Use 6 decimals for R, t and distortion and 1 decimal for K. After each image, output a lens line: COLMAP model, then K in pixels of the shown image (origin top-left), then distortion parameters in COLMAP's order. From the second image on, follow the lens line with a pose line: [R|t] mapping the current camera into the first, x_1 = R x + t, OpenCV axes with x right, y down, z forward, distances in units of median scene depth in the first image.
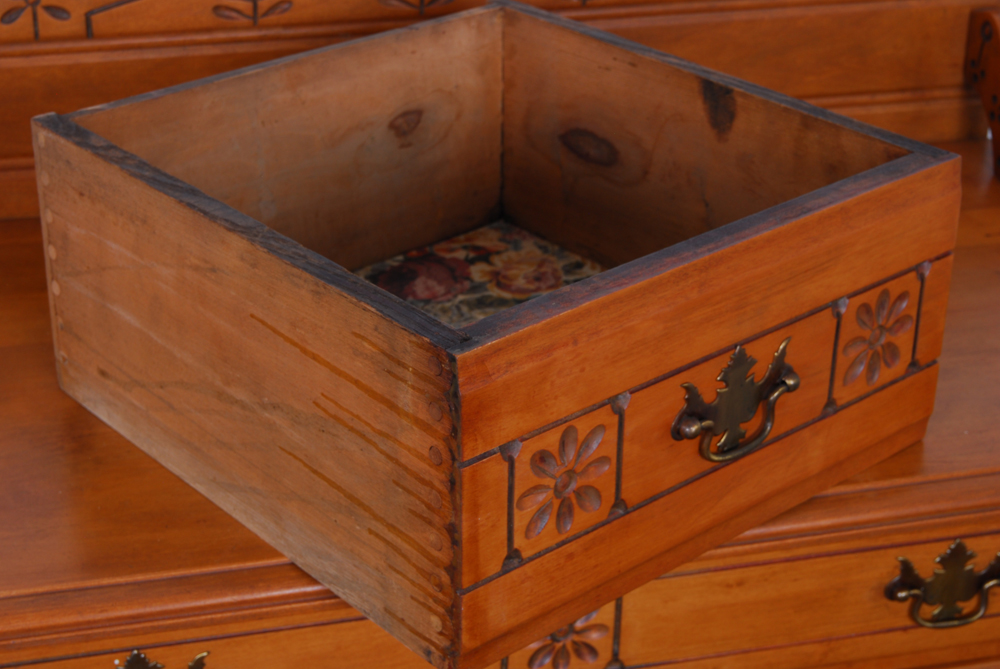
lens RADIAL K [[1850.6, 0, 494.6], [0, 1850.6, 335.1], [0, 0, 1]] dist [0.018325, 0.000000]
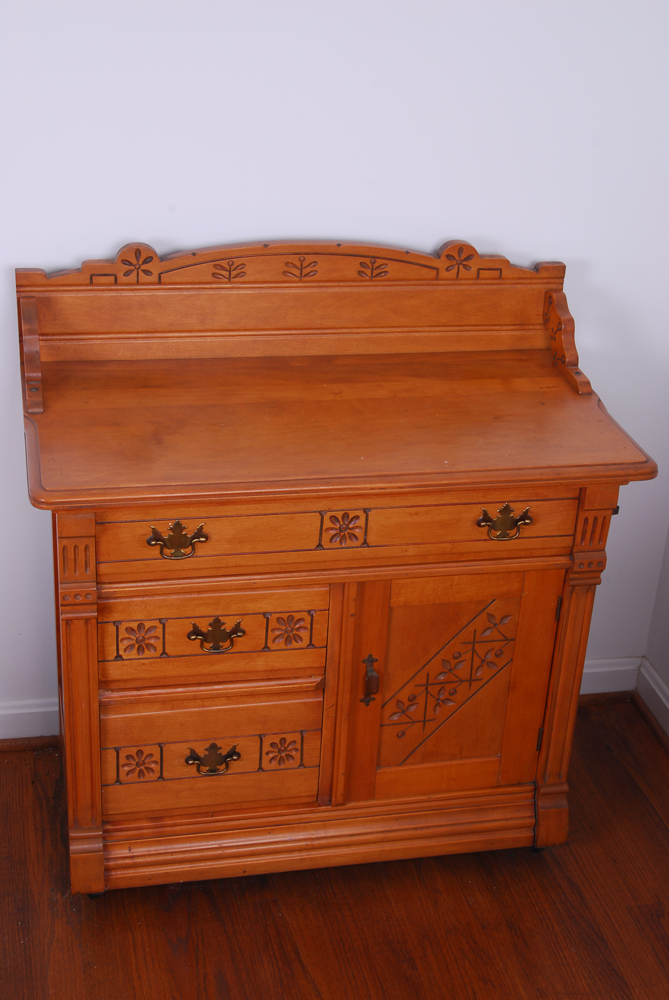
lens RADIAL K [[1471.1, 0, 340.7], [0, 1471.1, 499.4], [0, 0, 1]] dist [0.048904, 0.000000]
pose [[0.998762, 0.048713, -0.010119, 0.048160], [-0.048956, 0.998478, -0.025393, 0.164771], [0.008866, 0.025857, 0.999626, -0.952721]]
